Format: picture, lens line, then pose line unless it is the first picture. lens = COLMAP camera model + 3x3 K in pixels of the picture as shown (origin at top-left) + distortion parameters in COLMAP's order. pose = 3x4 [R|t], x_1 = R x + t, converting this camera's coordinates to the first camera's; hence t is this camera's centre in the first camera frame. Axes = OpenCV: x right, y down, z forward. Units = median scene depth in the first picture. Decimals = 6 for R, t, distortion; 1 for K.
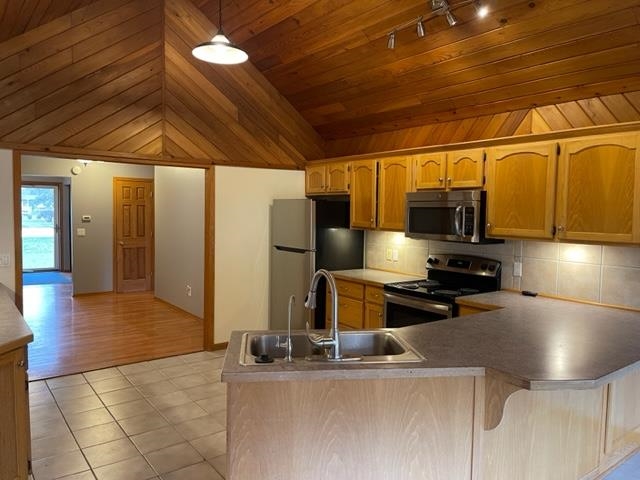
lens RADIAL K [[481.0, 0, 320.0], [0, 481.0, 240.0], [0, 0, 1]] dist [0.012430, -0.004457]
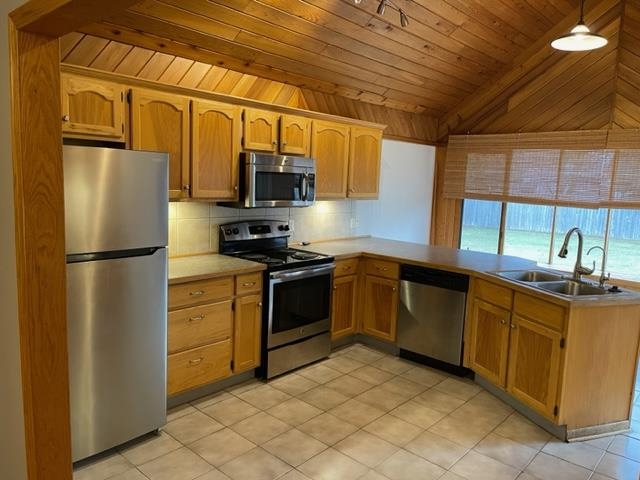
lens RADIAL K [[485.4, 0, 320.0], [0, 485.4, 240.0], [0, 0, 1]] dist [0.062558, -0.000746]
pose [[-0.177983, -0.161487, 0.970693, -0.684247], [0.005622, 0.986260, 0.165108, -0.090713], [-0.984018, 0.034843, -0.174629, 1.049019]]
